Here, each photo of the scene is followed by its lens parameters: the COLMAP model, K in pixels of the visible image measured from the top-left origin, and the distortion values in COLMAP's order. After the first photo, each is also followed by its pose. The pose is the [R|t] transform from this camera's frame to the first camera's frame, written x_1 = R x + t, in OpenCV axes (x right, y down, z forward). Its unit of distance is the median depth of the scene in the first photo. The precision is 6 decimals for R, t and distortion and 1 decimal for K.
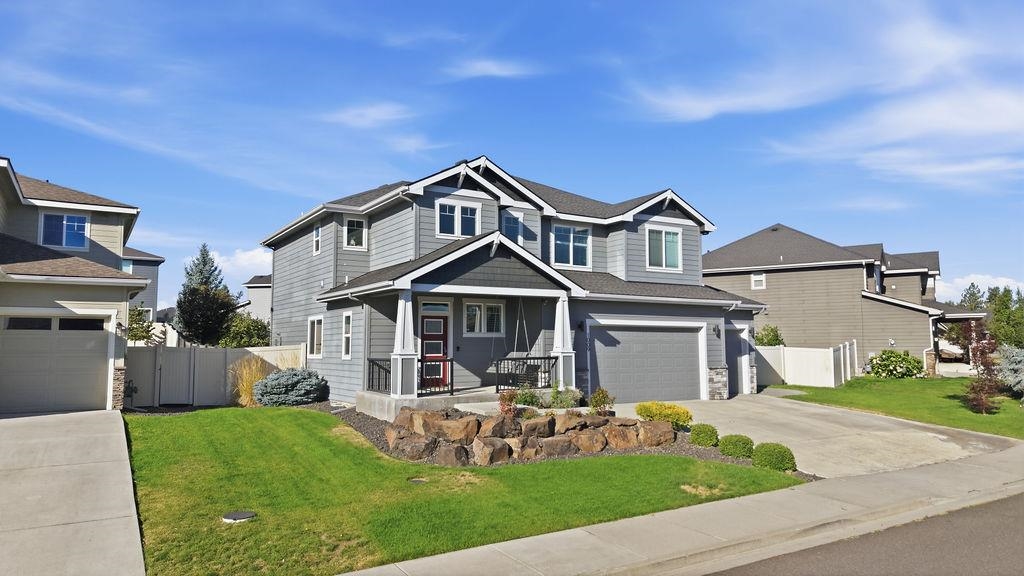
lens RADIAL K [[690.7, 0, 514.1], [0, 690.7, 288.3], [0, 0, 1]] dist [0.038783, -0.001378]
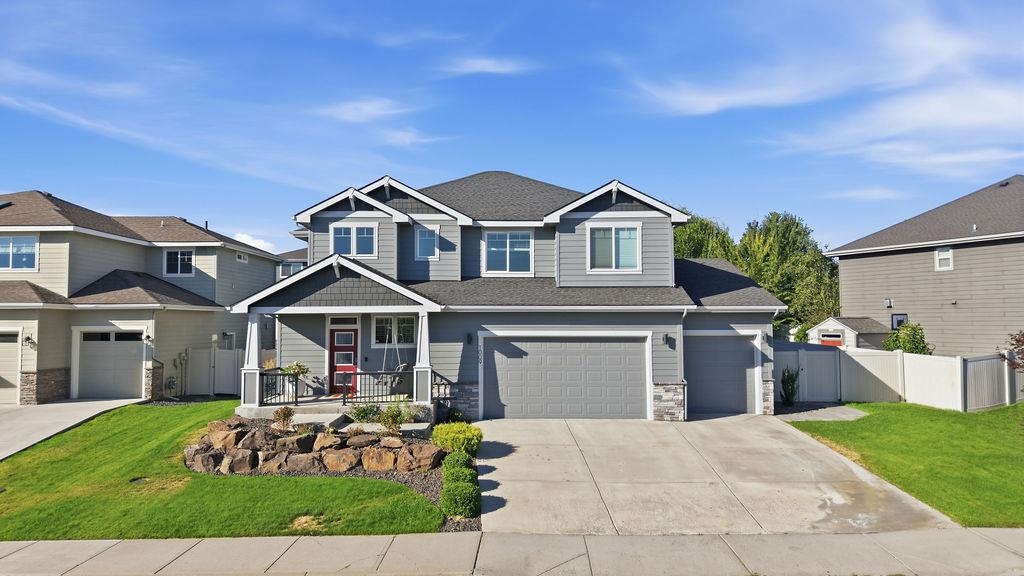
lens RADIAL K [[690.7, 0, 516.7], [0, 690.7, 293.3], [0, 0, 1]] dist [0.038783, -0.001378]
pose [[0.847387, -0.021771, -0.530529, 0.628178], [0.046400, 0.998373, 0.033142, -0.036177], [0.528944, -0.052701, 0.847019, 0.191722]]
